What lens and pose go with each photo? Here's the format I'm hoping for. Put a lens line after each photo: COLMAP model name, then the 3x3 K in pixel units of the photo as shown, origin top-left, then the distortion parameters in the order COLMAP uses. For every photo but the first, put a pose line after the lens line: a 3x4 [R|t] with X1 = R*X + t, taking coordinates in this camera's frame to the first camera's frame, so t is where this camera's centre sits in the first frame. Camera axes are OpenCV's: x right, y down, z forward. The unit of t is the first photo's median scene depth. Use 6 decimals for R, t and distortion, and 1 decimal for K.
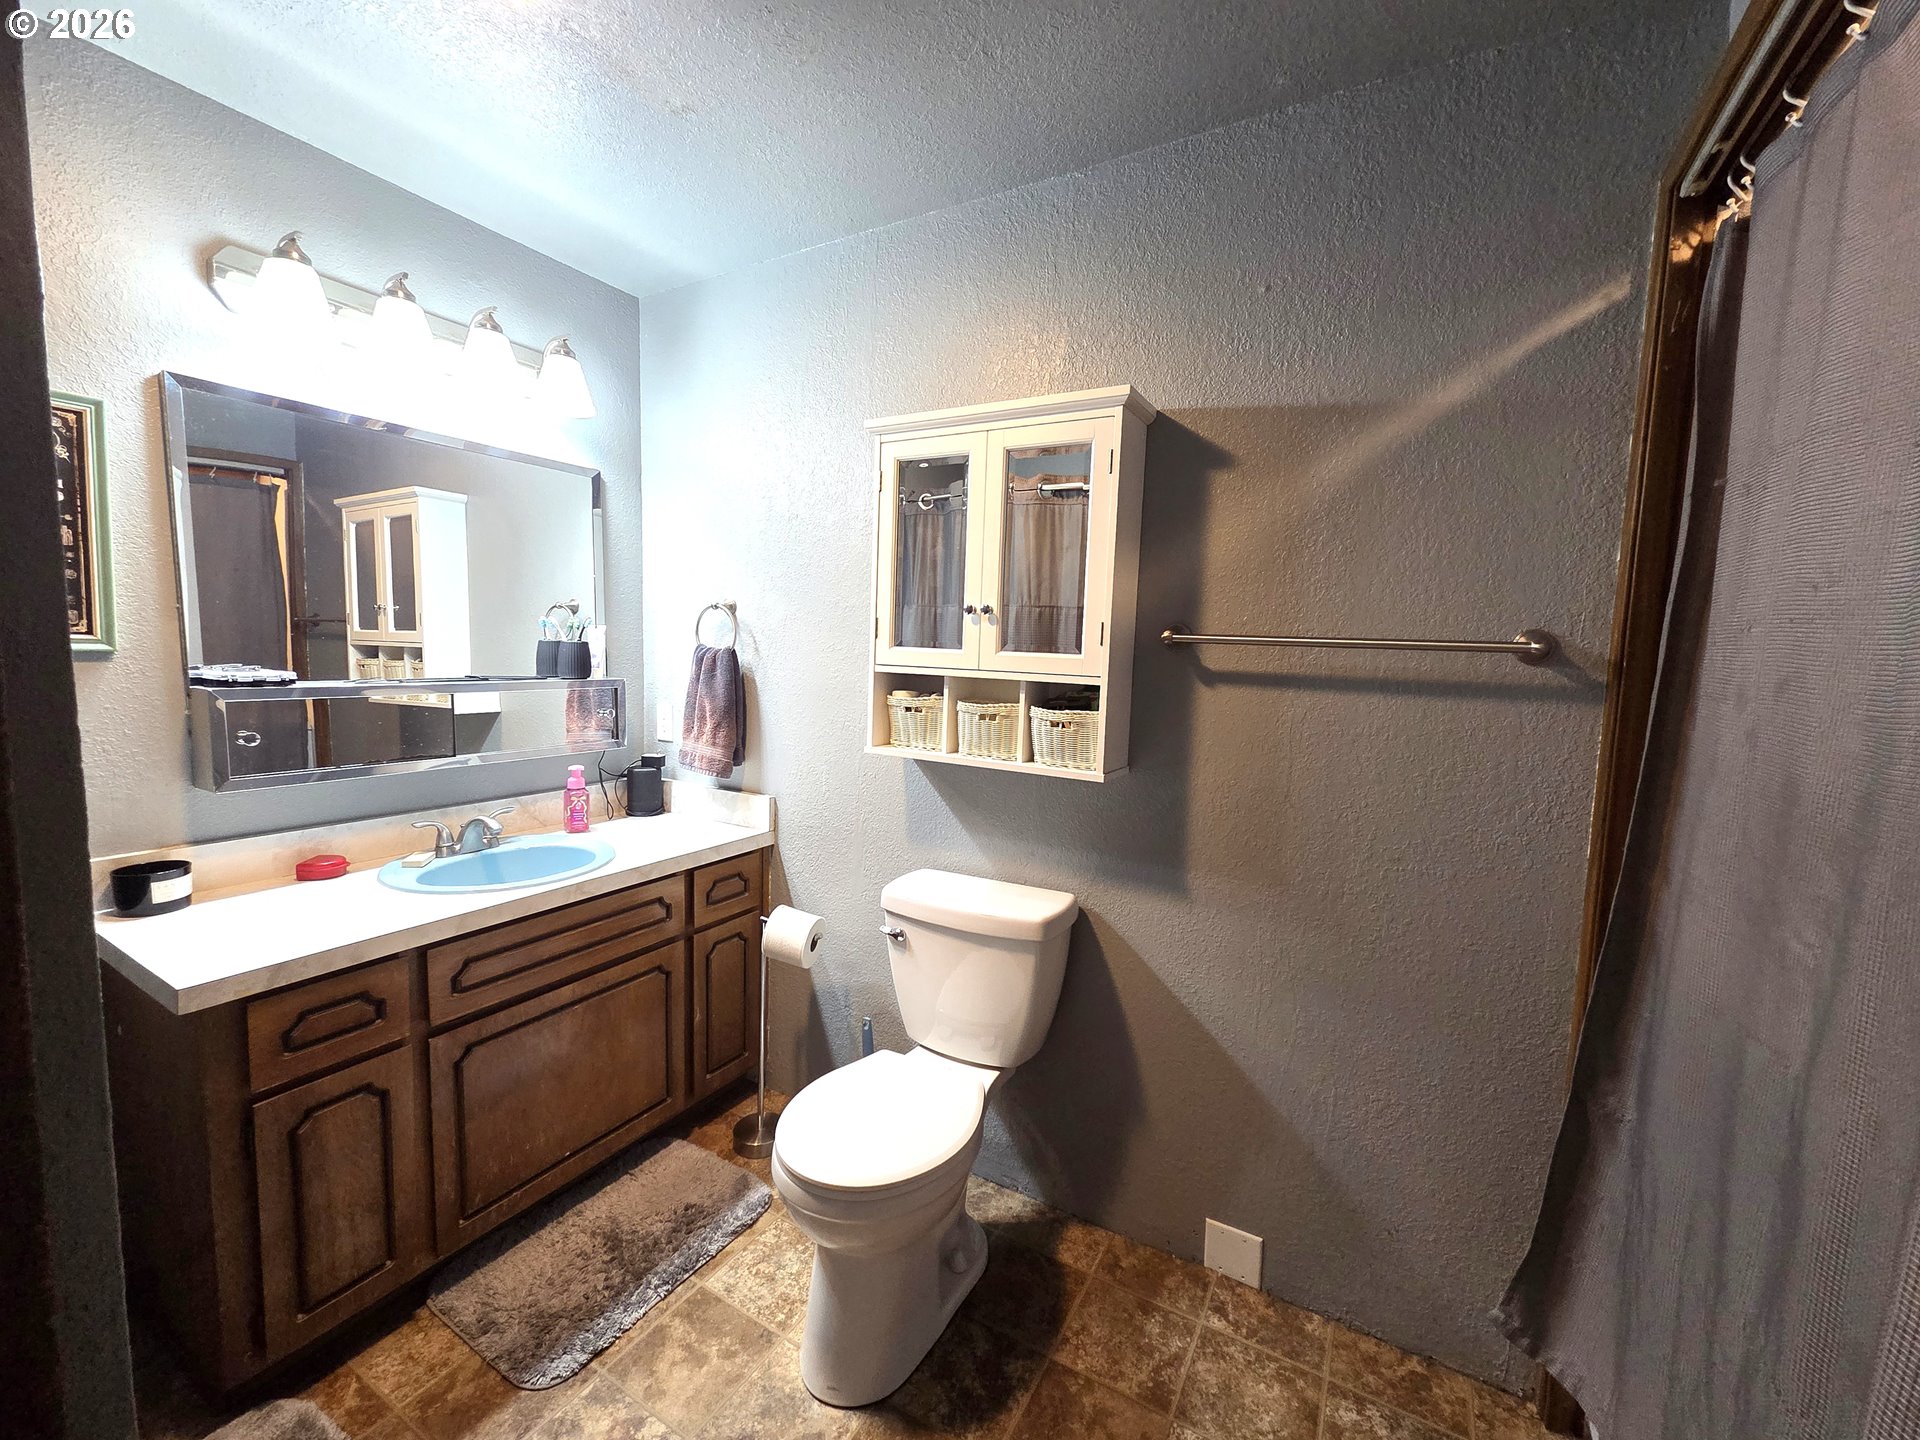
lens RADIAL K [[799.0, 0, 960.0], [0, 799.0, 720.0], [0, 0, 1]] dist [0.001166, 0.000011]
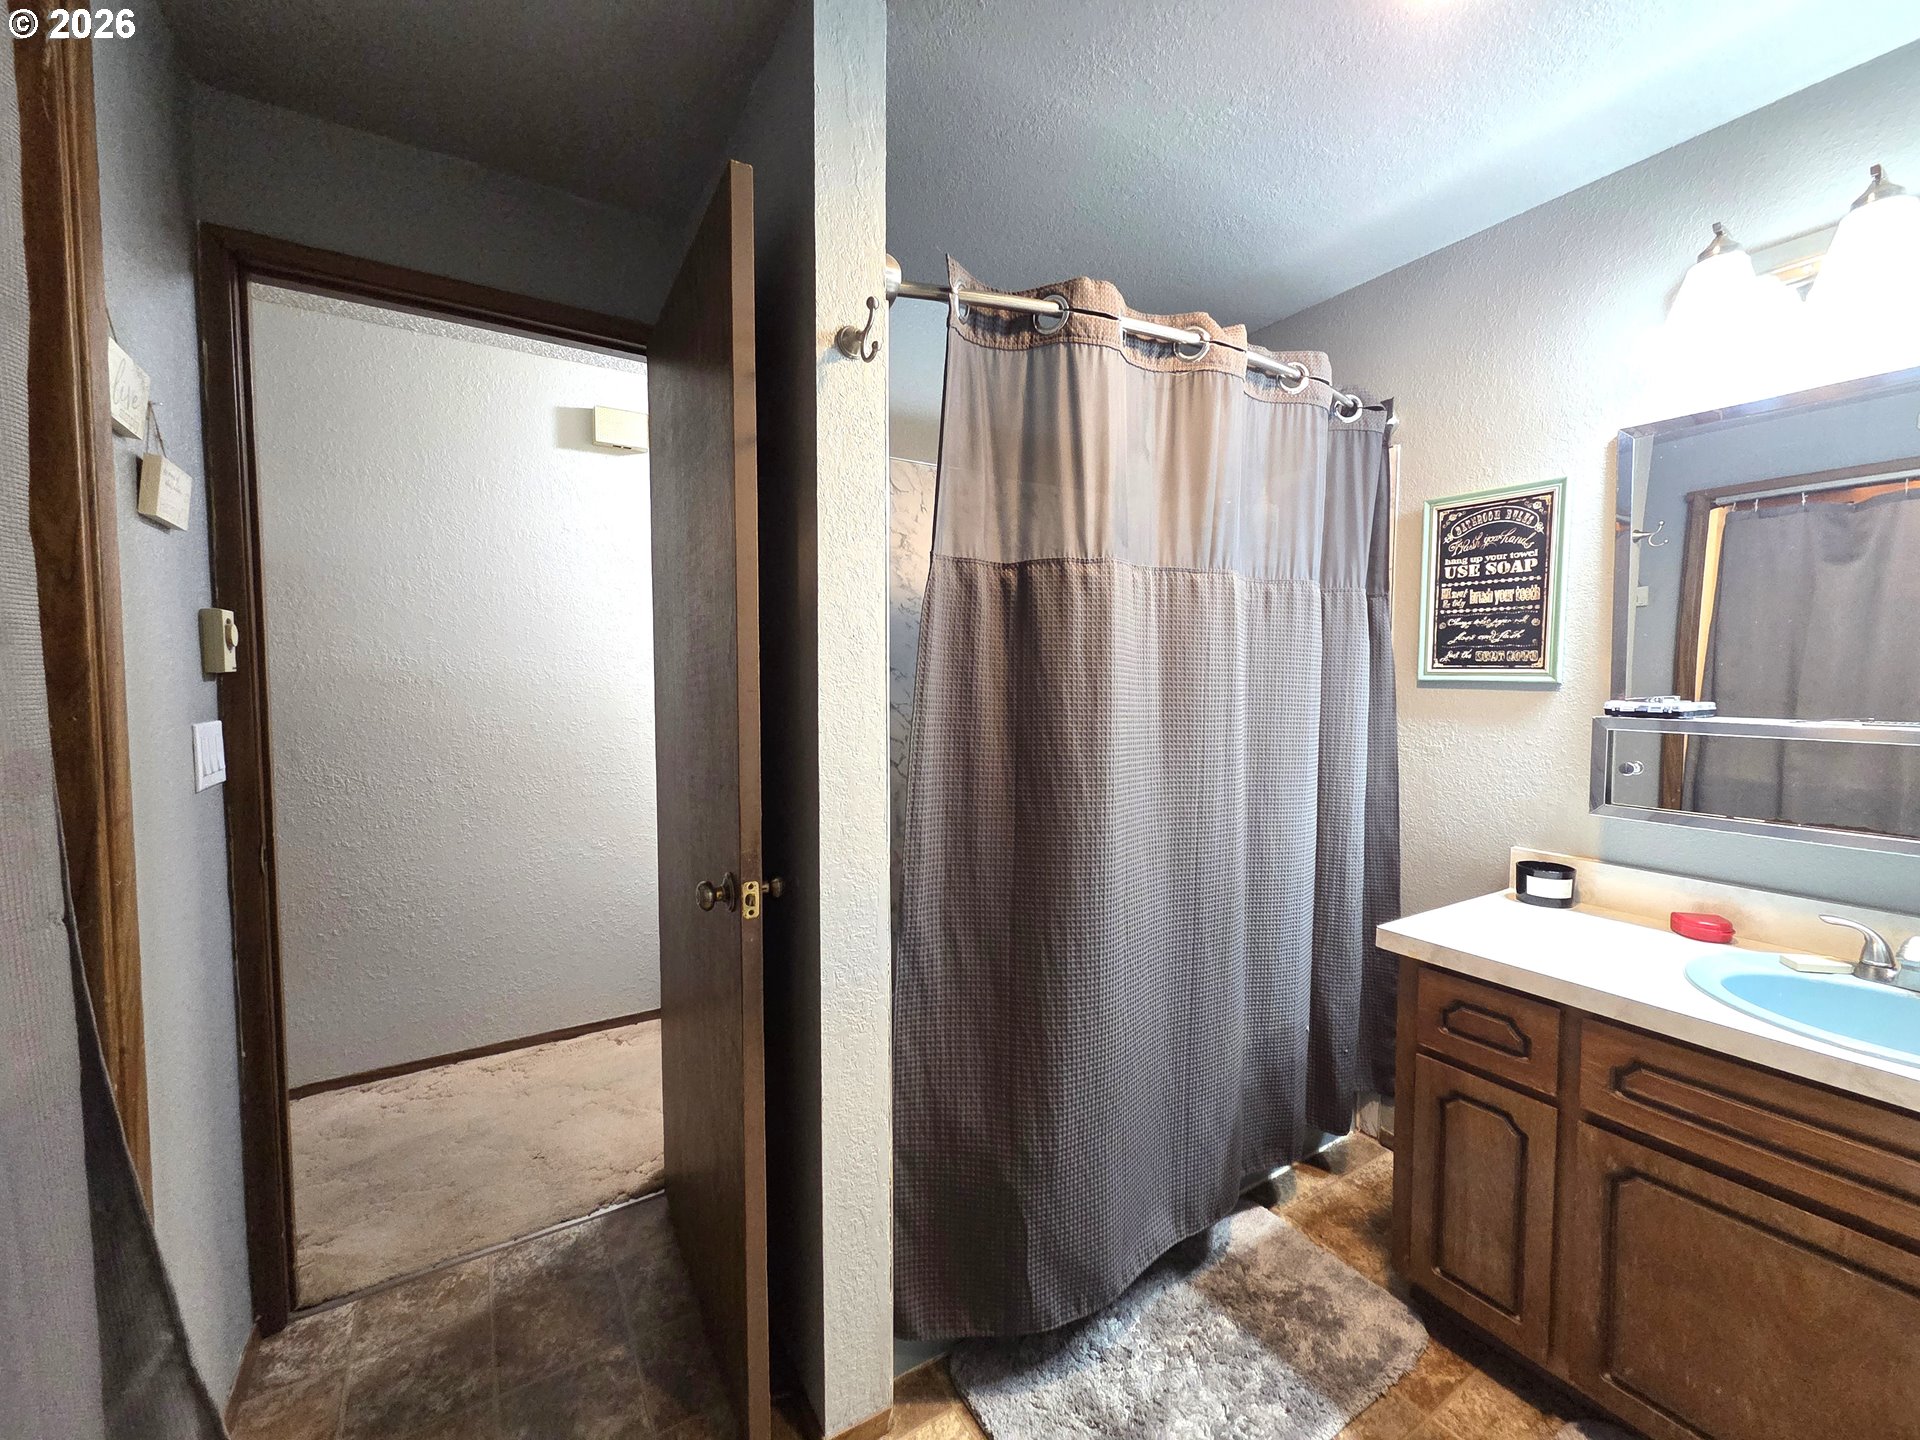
lens RADIAL K [[799.0, 0, 960.0], [0, 799.0, 720.0], [0, 0, 1]] dist [0.001166, 0.000011]
pose [[-0.484457, 0.019358, -0.874601, 0.438483], [-0.099004, 0.992119, 0.076799, -0.034613], [0.869195, 0.123795, -0.478722, 0.819966]]
